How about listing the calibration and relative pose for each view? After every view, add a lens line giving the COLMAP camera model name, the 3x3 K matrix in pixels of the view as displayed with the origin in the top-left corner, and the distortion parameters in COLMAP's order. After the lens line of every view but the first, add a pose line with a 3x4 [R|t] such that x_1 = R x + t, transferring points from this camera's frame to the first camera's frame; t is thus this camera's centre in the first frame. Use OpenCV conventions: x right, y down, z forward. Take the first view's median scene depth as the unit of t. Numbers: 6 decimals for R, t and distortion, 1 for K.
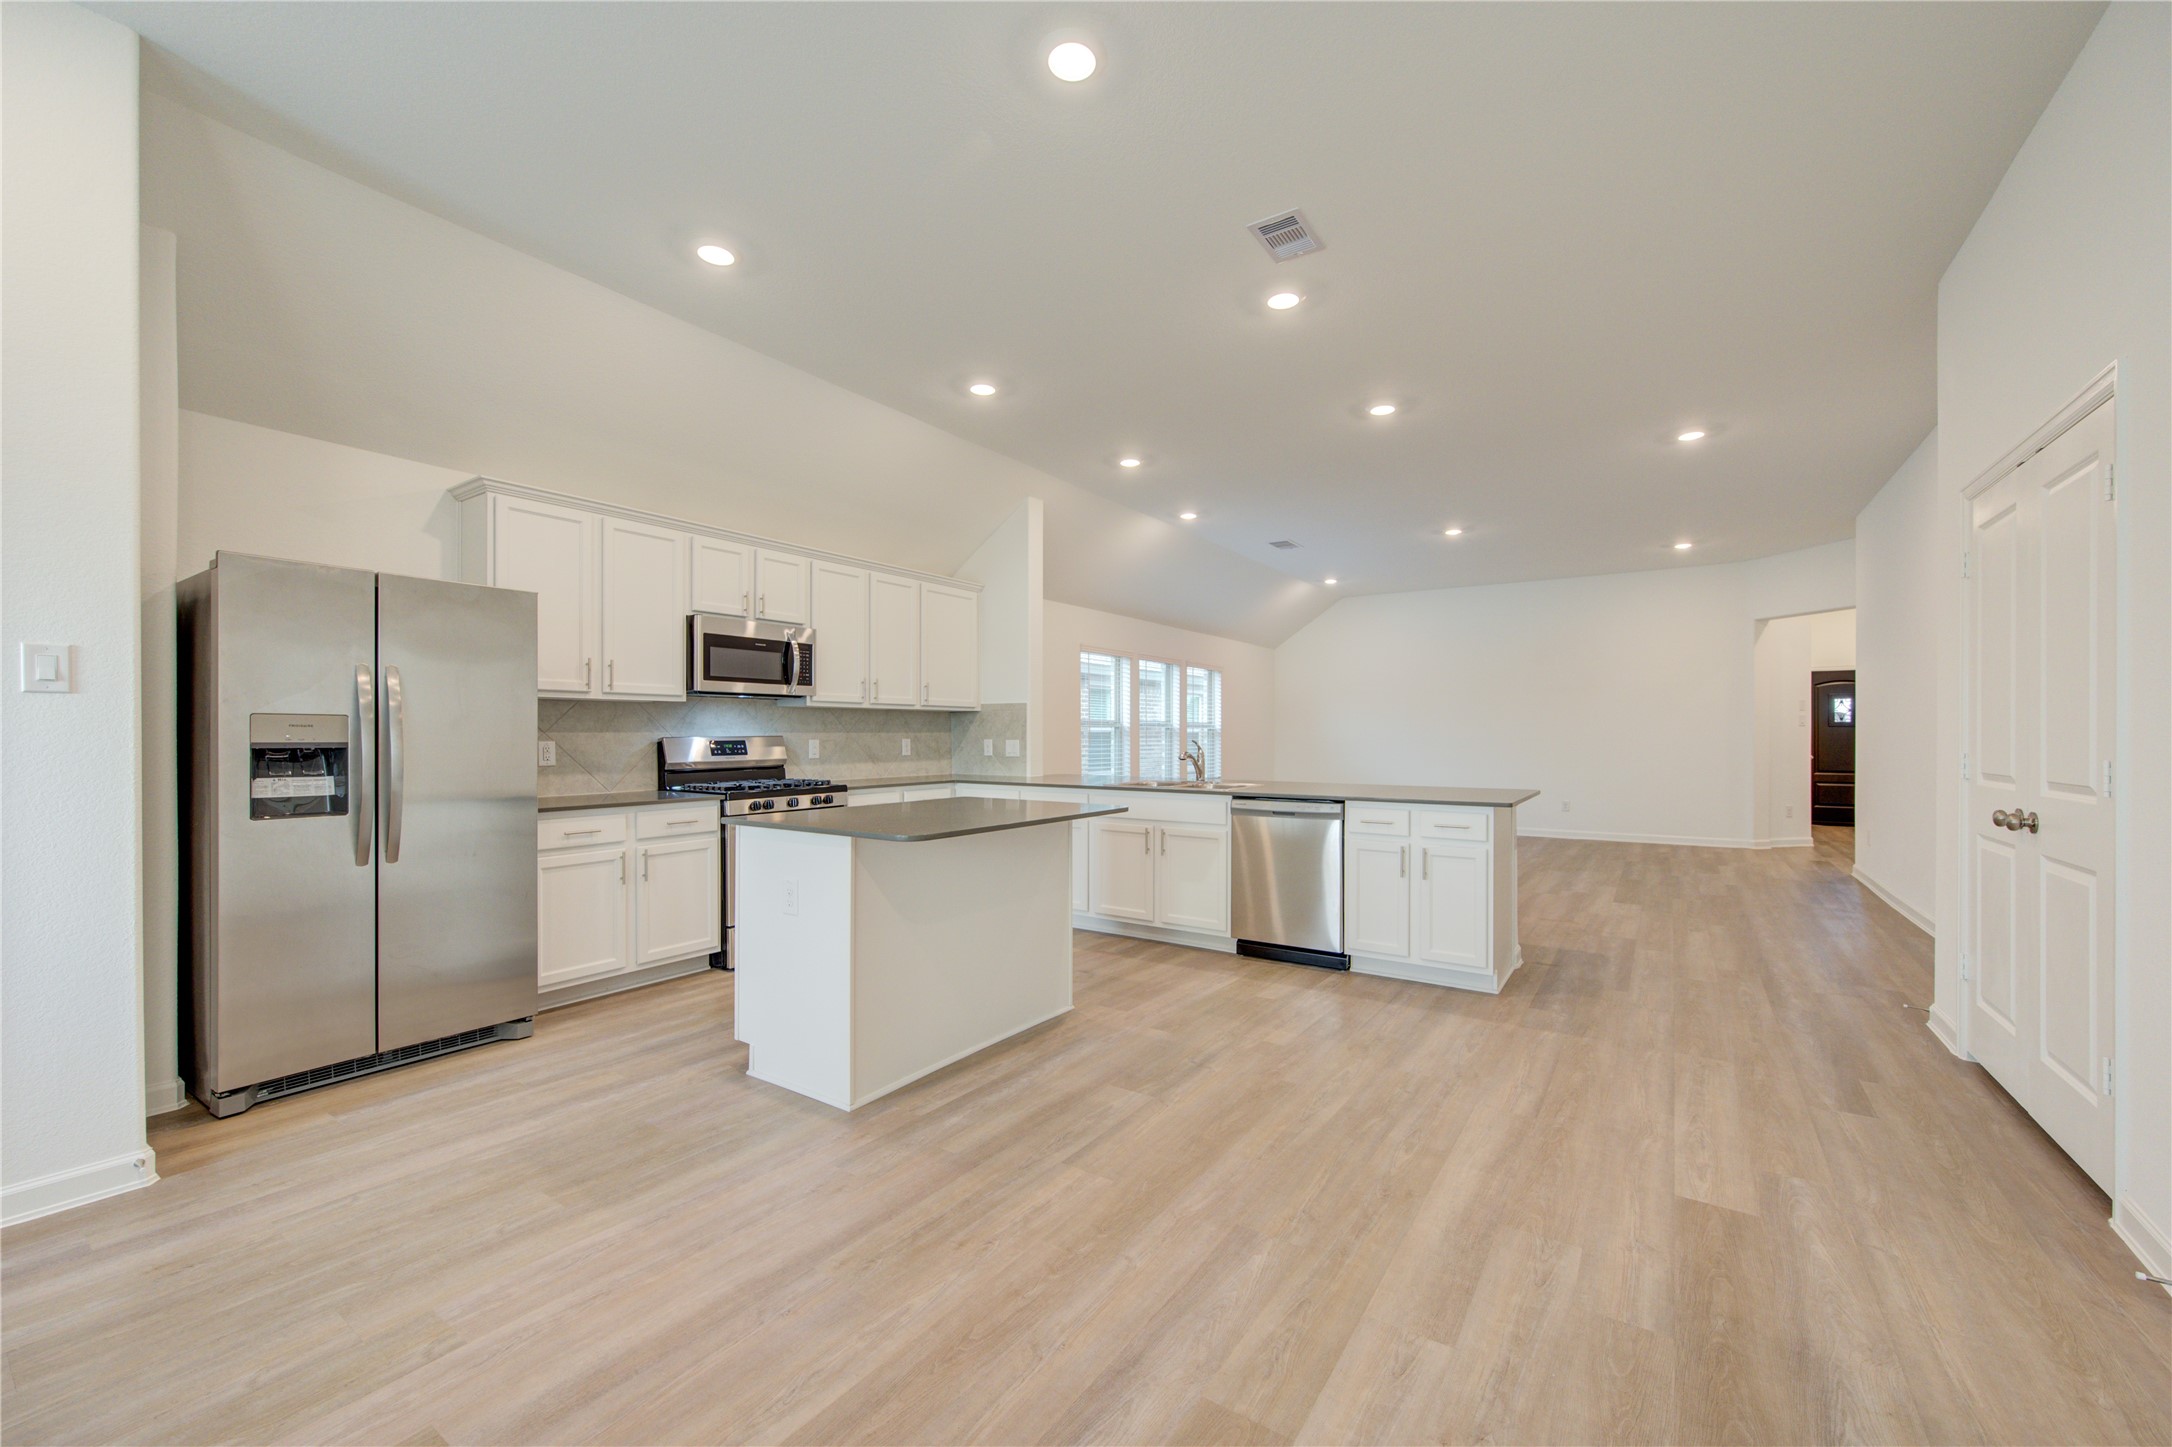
lens RADIAL K [[853.3, 0, 1099.3], [0, 853.3, 734.0], [0, 0, 1]] dist [0.001562, -0.000253]
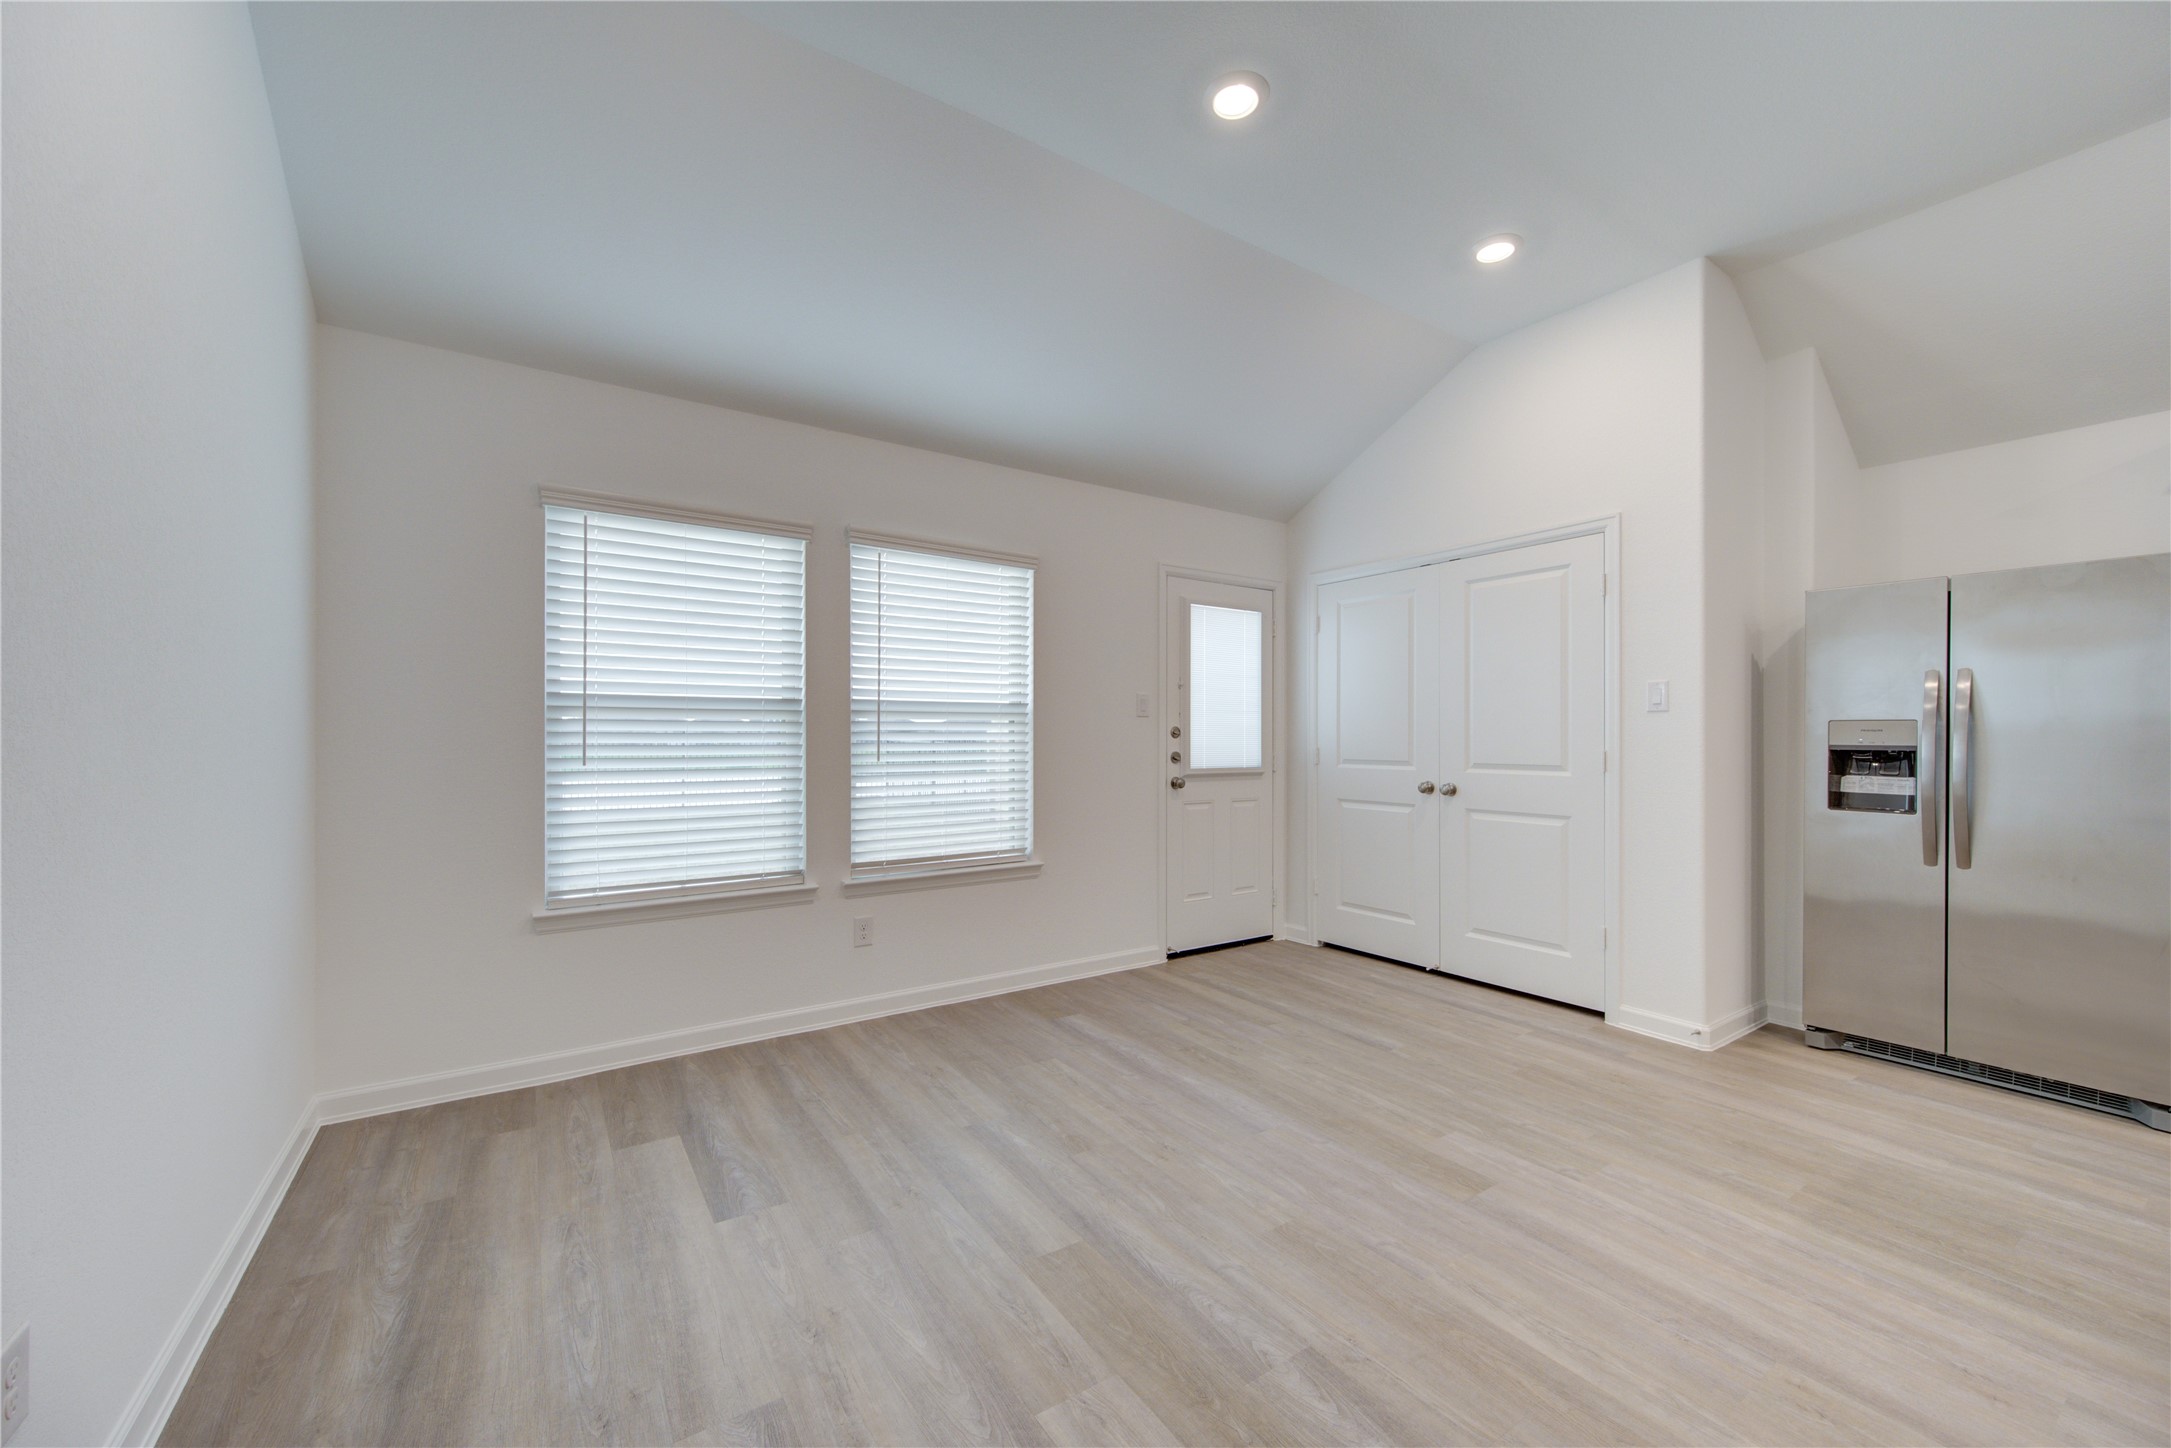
lens RADIAL K [[841.0, 0, 1092.1], [0, 841.0, 736.7], [0, 0, 1]] dist [0.001437, -0.000242]
pose [[-0.373775, -0.002502, -0.927516, 0.295722], [-0.002518, 0.999995, -0.001683, 0.001880], [0.927516, 0.001707, -0.373780, 0.286715]]
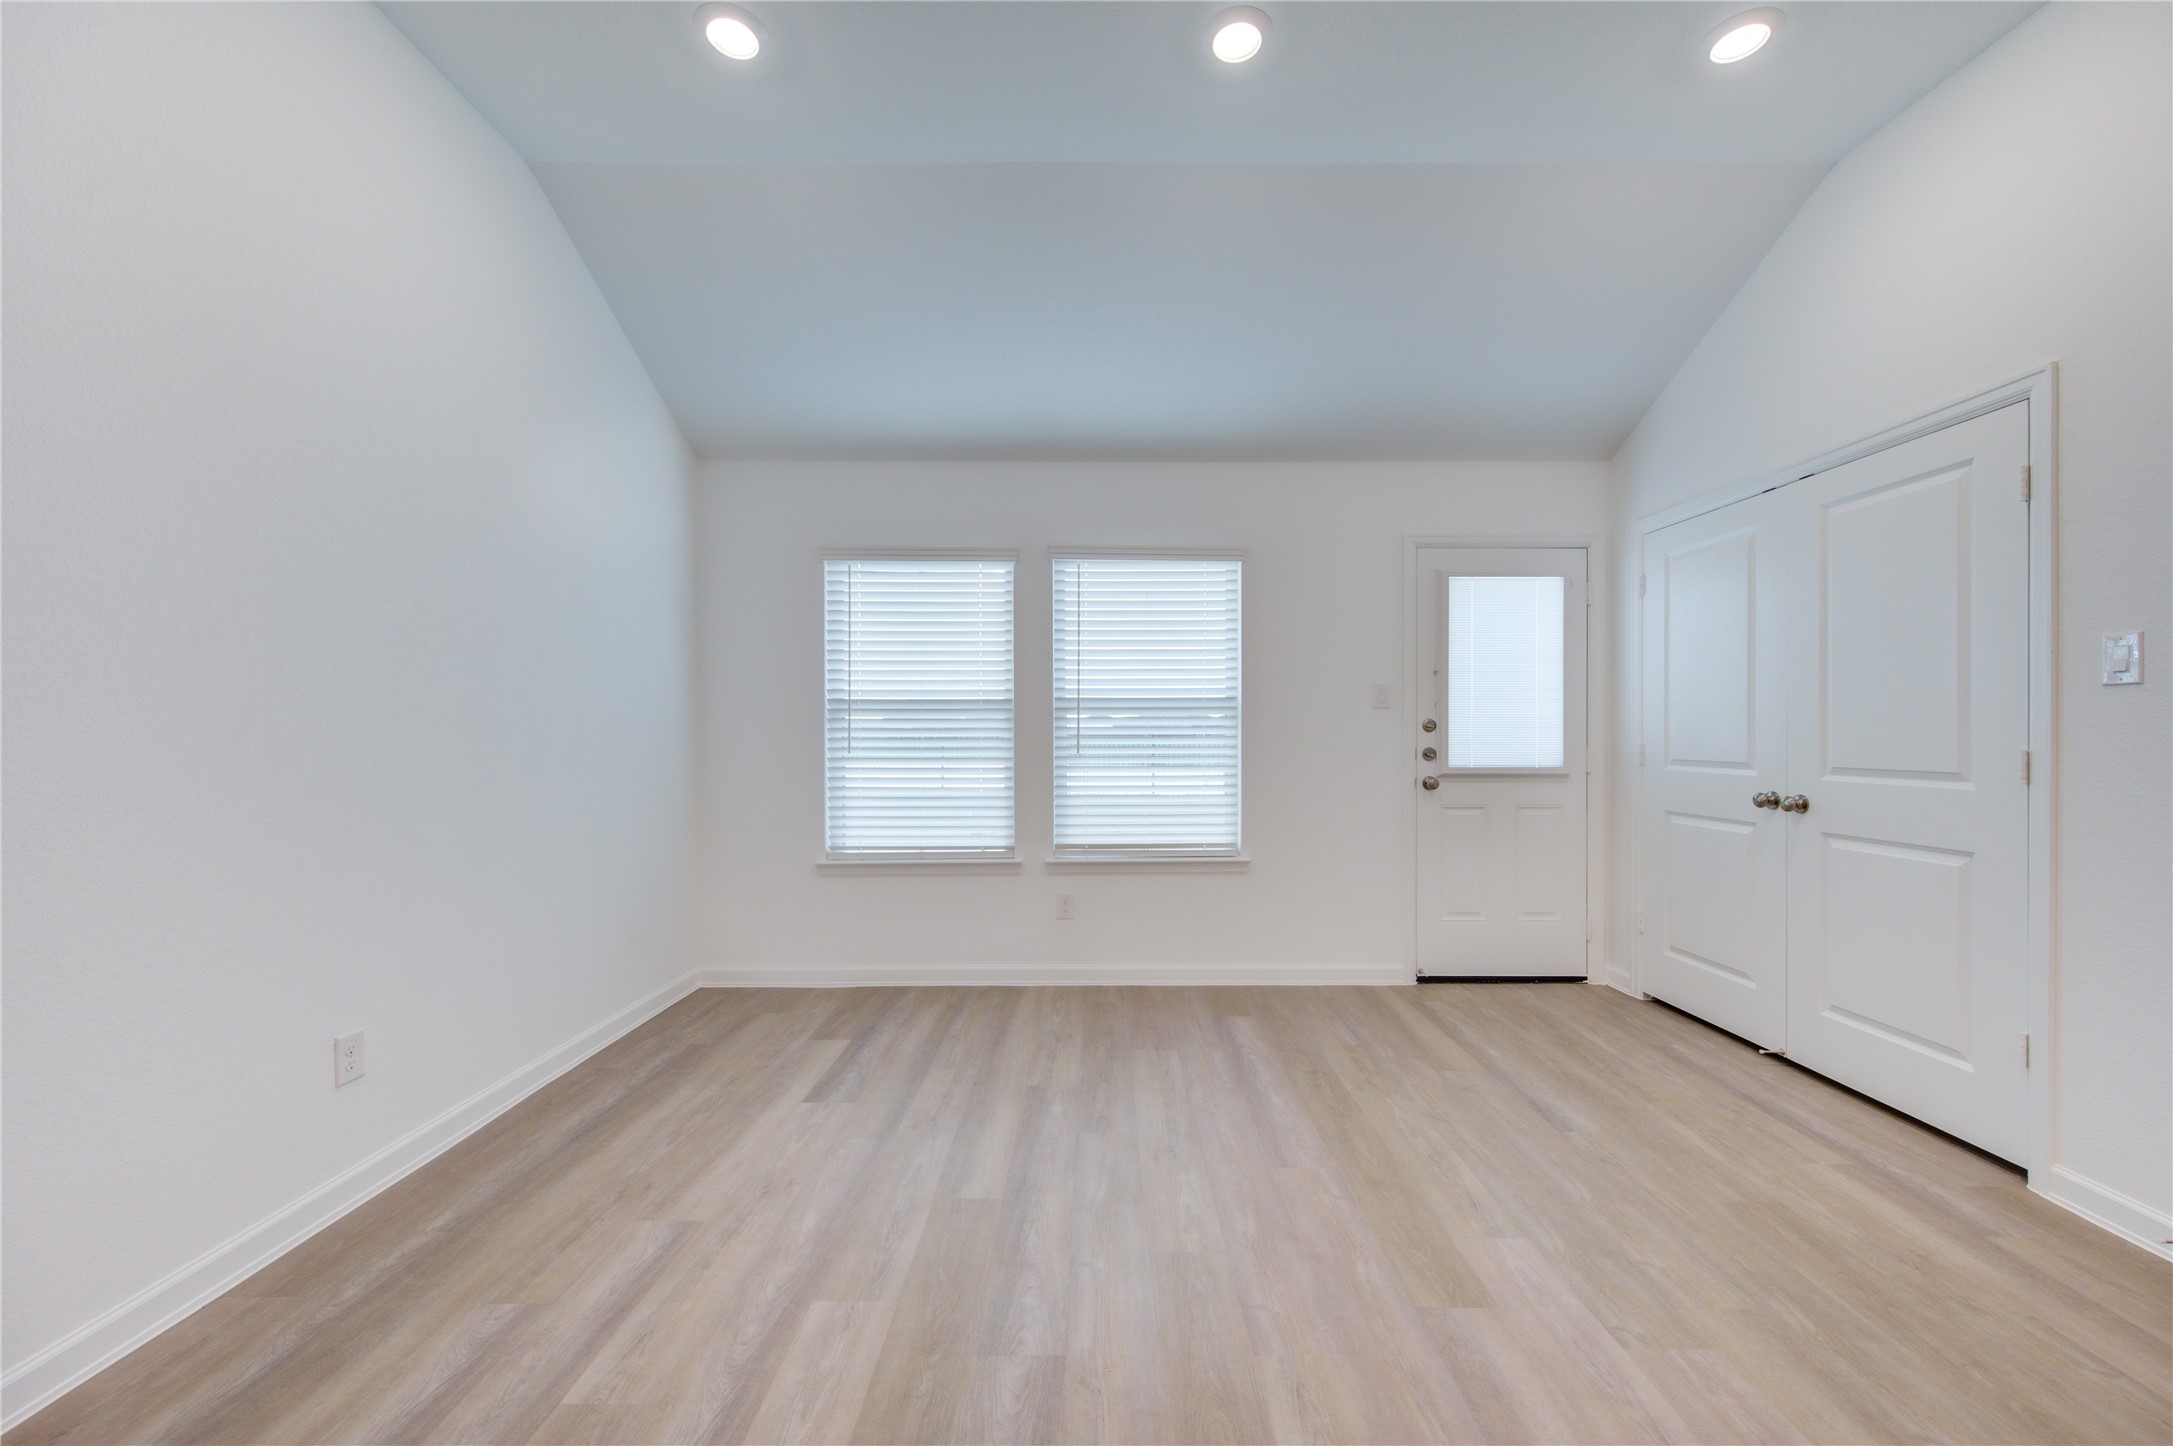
lens RADIAL K [[841.7, 0, 1093.1], [0, 841.7, 735.7], [0, 0, 1]] dist [0.001437, -0.000242]
pose [[-0.828680, 0.002216, -0.559718, 0.112953], [-0.000323, 0.999990, 0.004436, 0.001945], [0.559723, 0.003857, -0.828671, 0.535274]]
